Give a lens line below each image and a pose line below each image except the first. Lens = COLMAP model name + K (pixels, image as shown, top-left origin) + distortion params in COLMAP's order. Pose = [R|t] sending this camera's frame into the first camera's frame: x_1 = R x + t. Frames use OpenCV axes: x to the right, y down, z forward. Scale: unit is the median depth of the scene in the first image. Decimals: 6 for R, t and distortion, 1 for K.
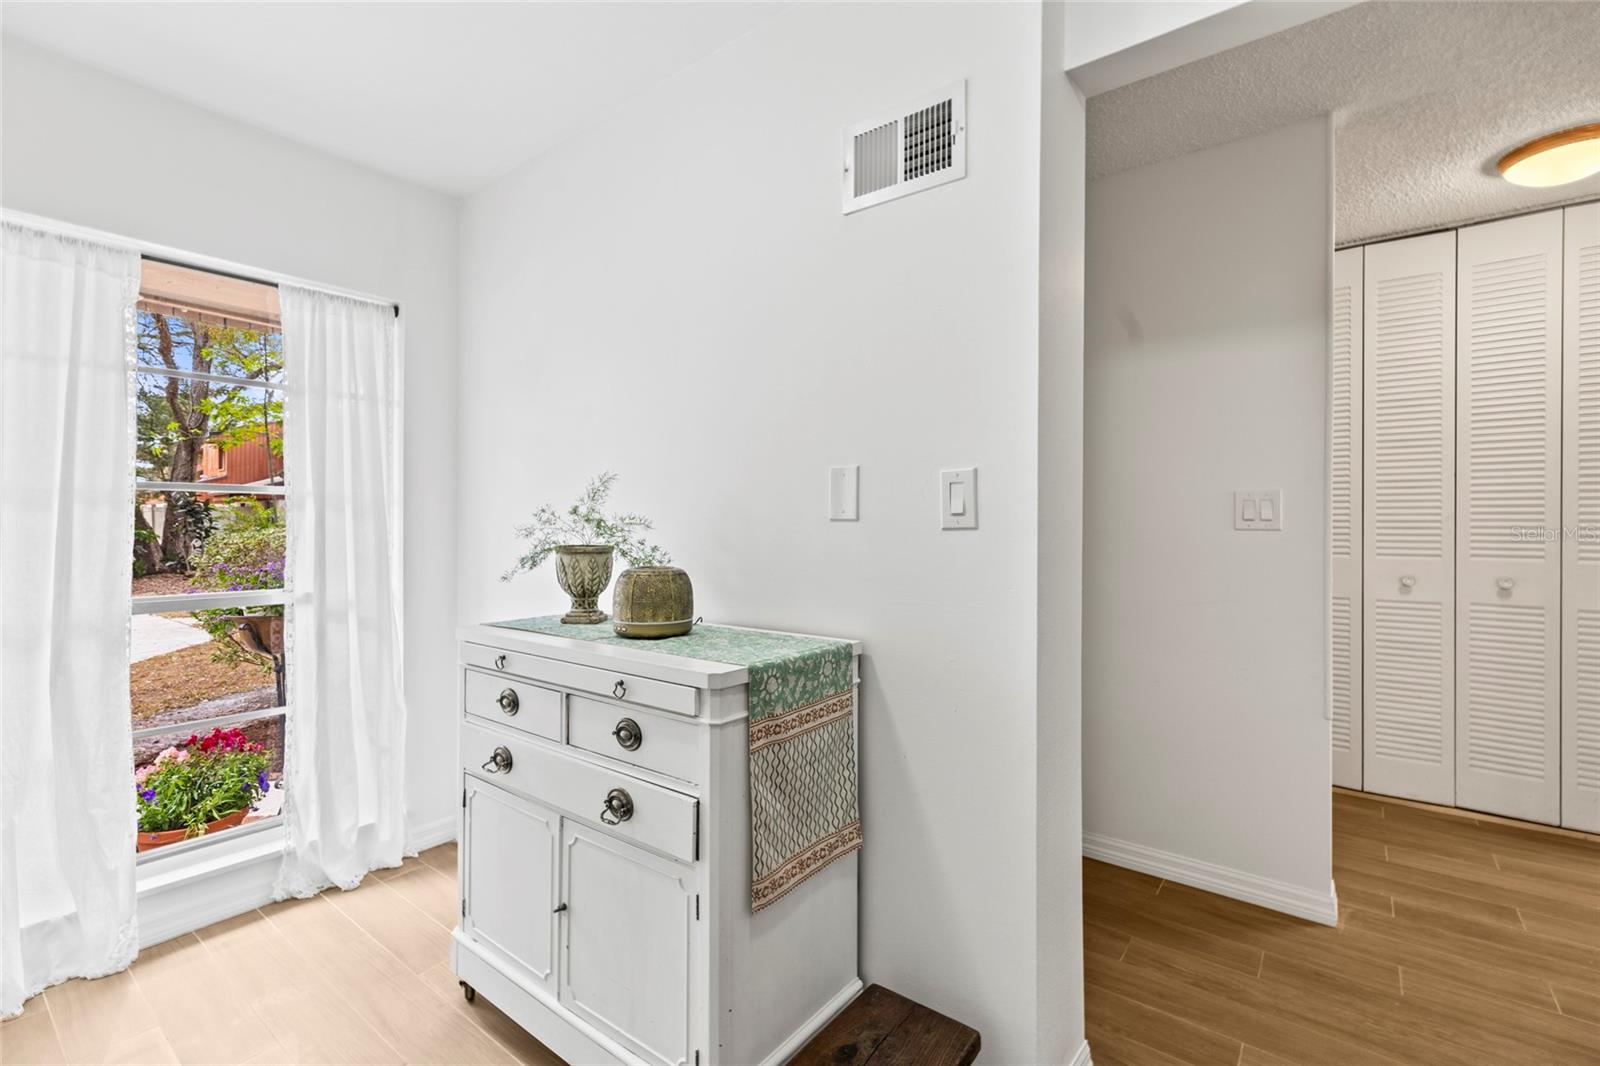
lens RADIAL K [[719.0, 0, 796.4], [0, 719.0, 530.3], [0, 0, 1]] dist [0.007425, -0.003266]
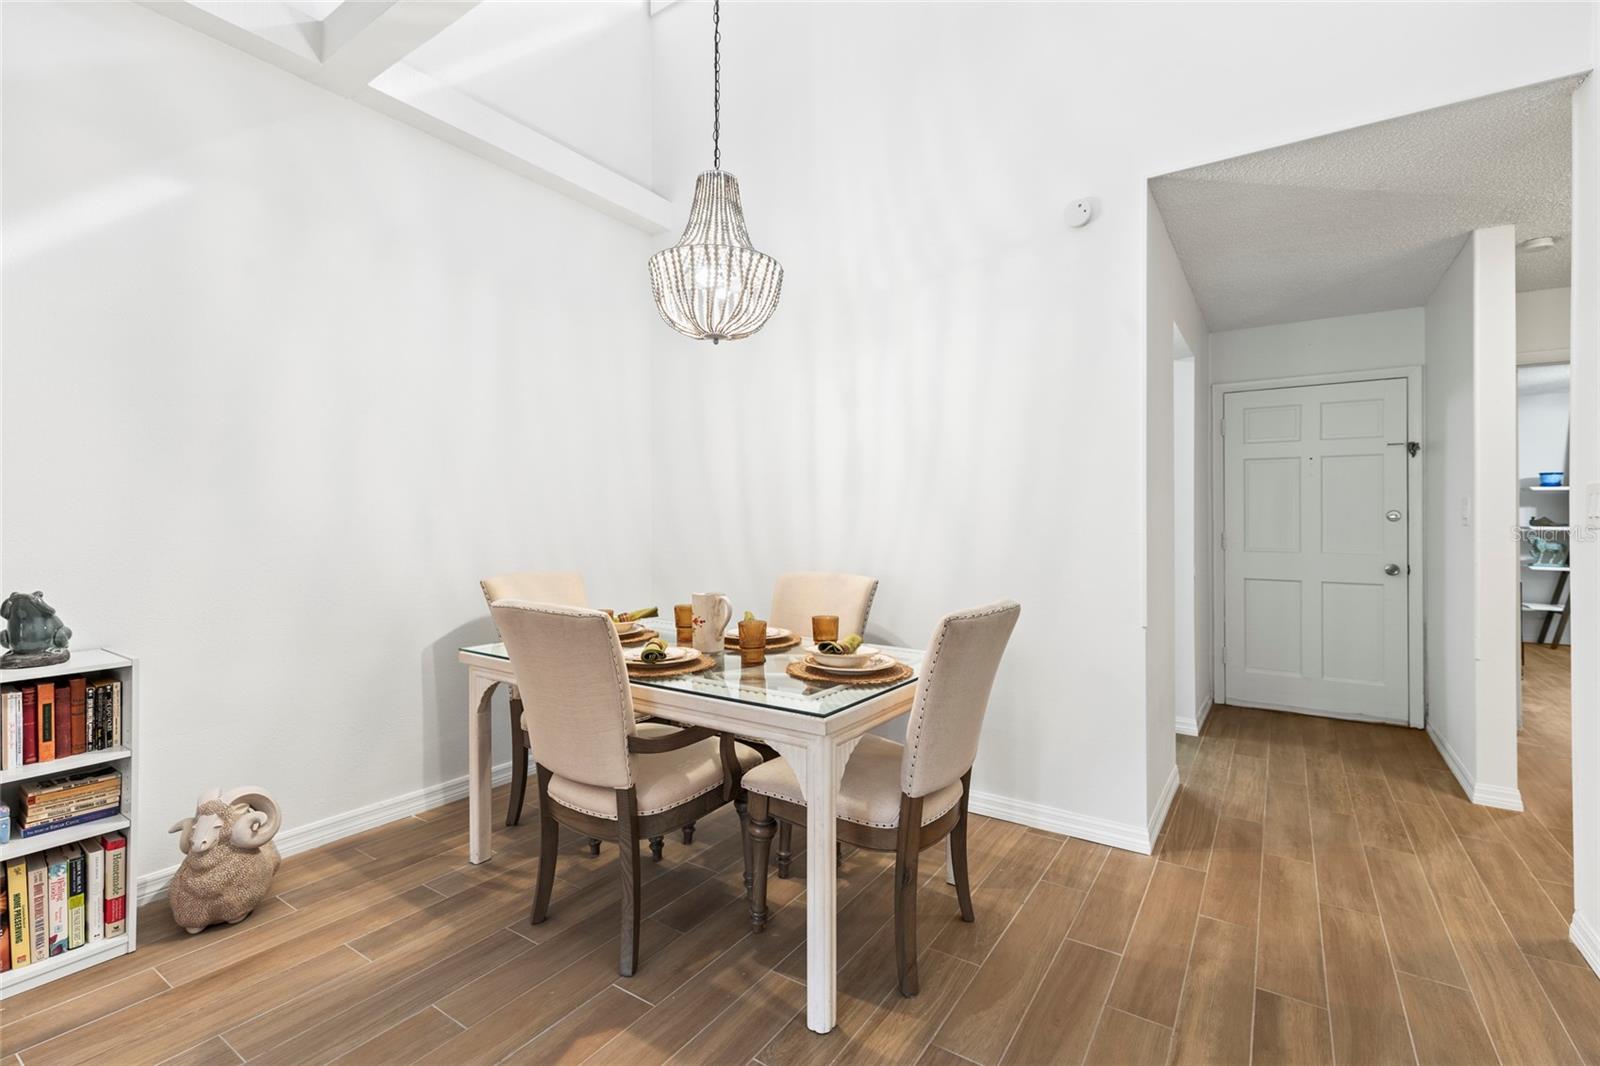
lens RADIAL K [[719.0, 0, 798.6], [0, 719.0, 518.2], [0, 0, 1]] dist [0.007425, -0.003266]
pose [[0.074291, -0.005593, -0.997221, 3.169556], [-0.017009, 0.999832, -0.006874, 0.022862], [0.997092, 0.017473, 0.074184, -0.688908]]
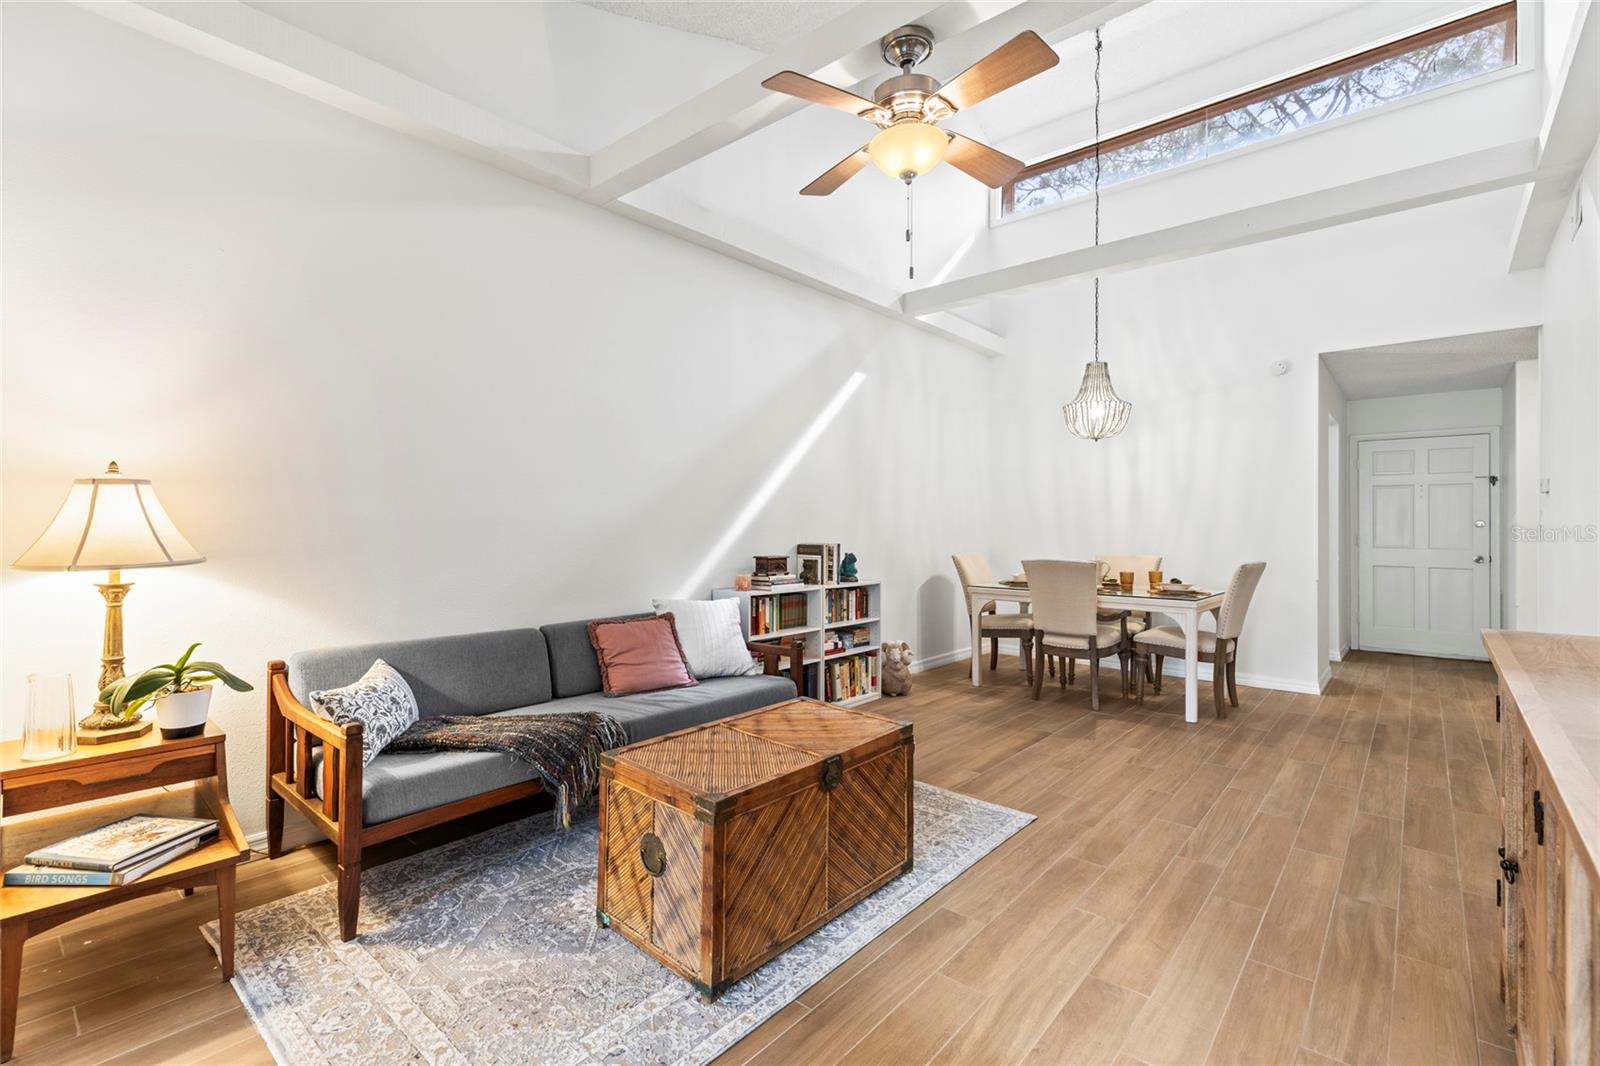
lens RADIAL K [[719.0, 0, 792.6], [0, 719.0, 523.8], [0, 0, 1]] dist [0.007425, -0.003266]
pose [[-0.050819, -0.004946, -0.998696, 5.174337], [-0.020419, 0.999784, -0.003913, 0.055783], [0.998499, 0.020193, -0.050909, -2.132240]]
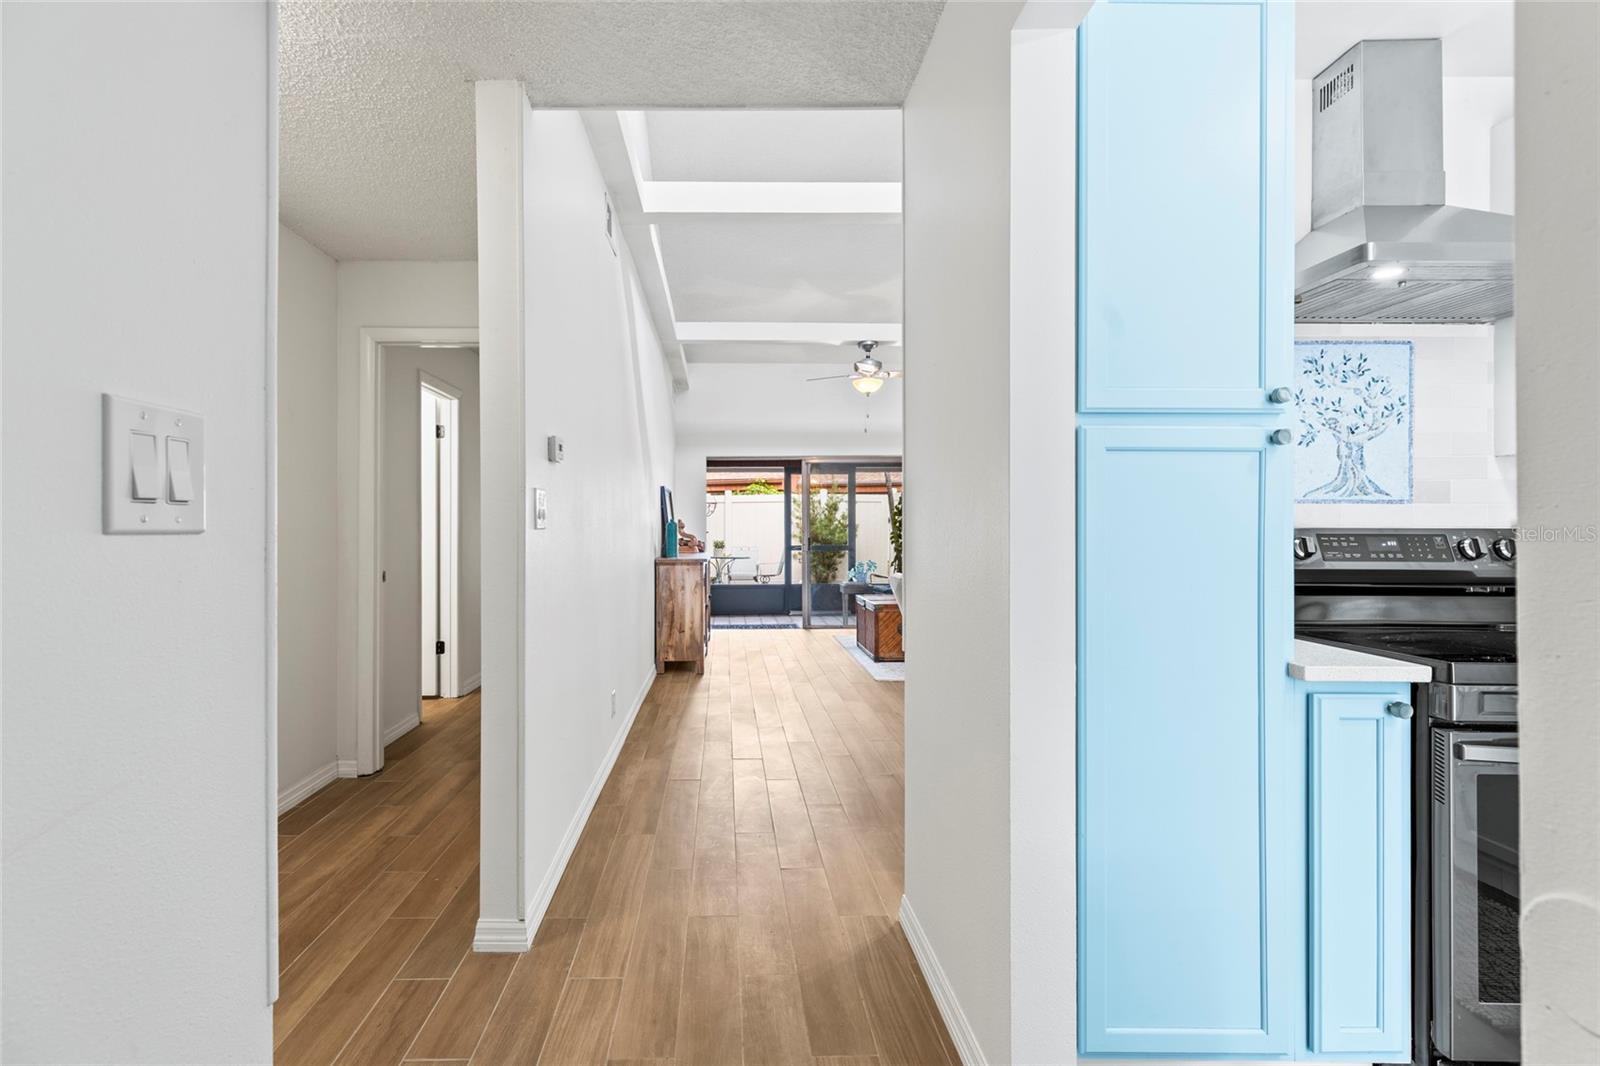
lens RADIAL K [[719.0, 0, 744.6], [0, 719.0, 527.5], [0, 0, 1]] dist [0.007425, -0.003266]
pose [[-0.639304, -0.002723, 0.768949, 0.443896], [0.012719, 0.999819, 0.014115, -0.017207], [-0.768849, 0.018804, -0.639154, 1.568031]]
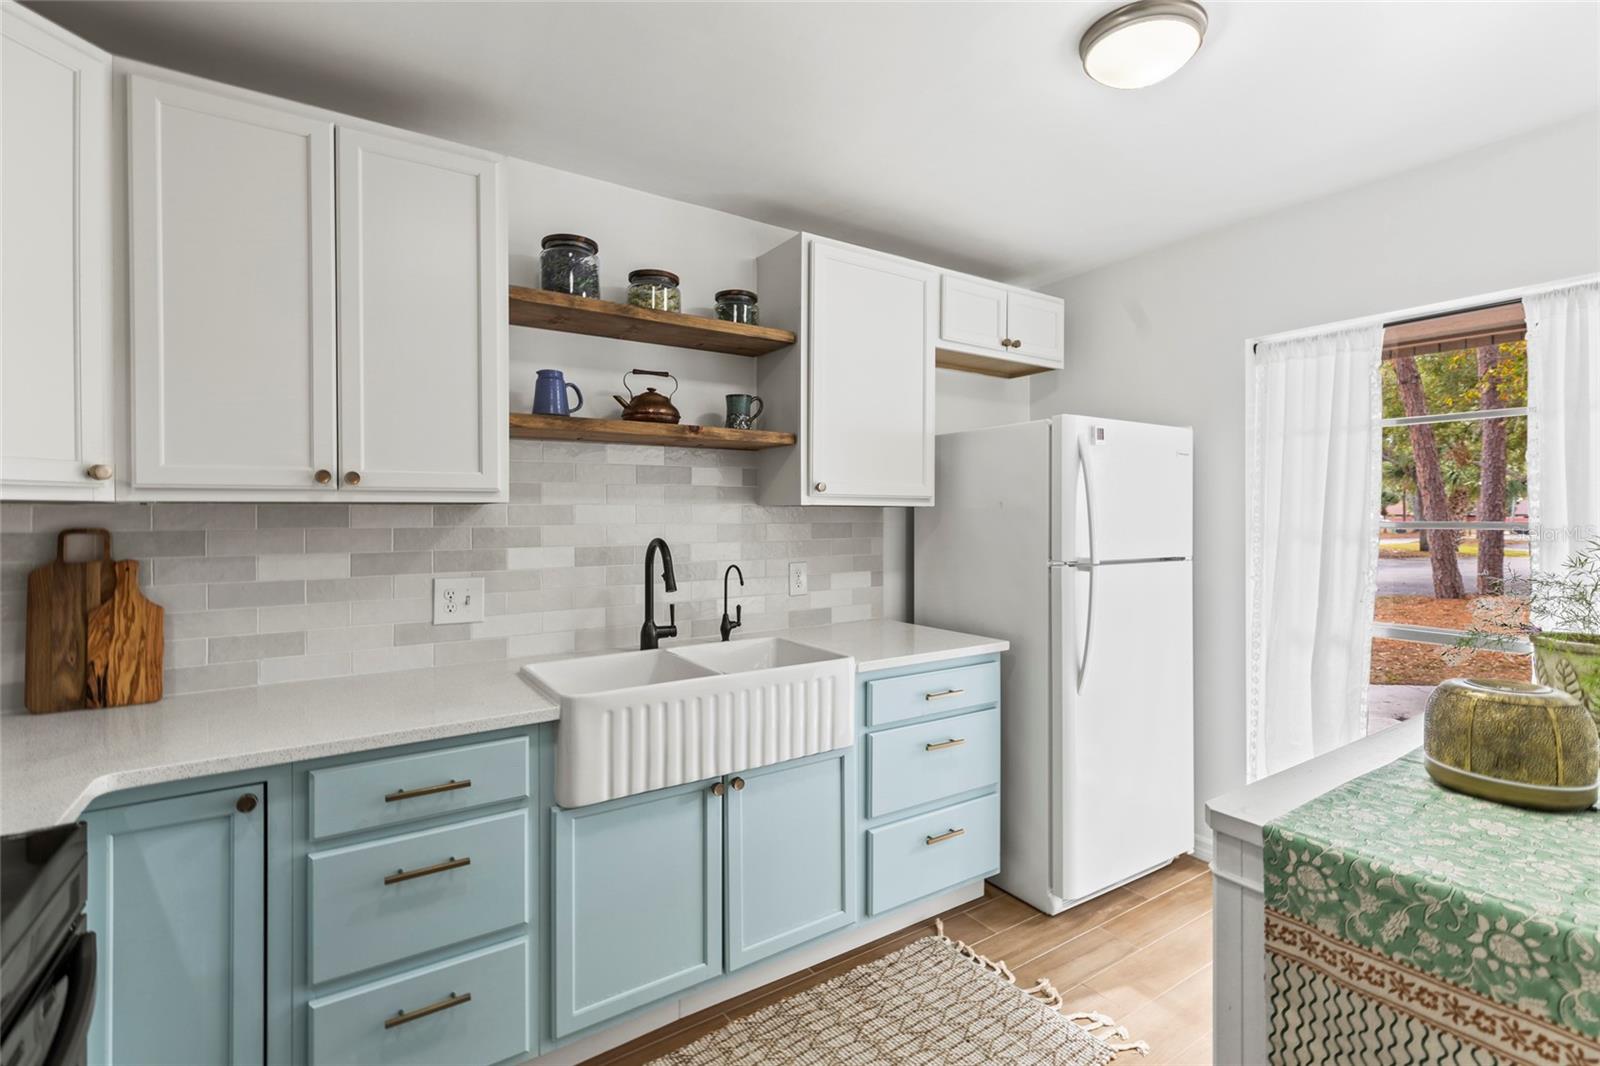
lens RADIAL K [[719.0, 0, 819.3], [0, 719.0, 514.0], [0, 0, 1]] dist [0.007425, -0.003266]
pose [[-0.301115, -0.000262, -0.953588, 0.690703], [-0.005292, 0.999985, 0.001396, -0.110940], [0.953573, 0.005467, -0.301112, 0.722045]]
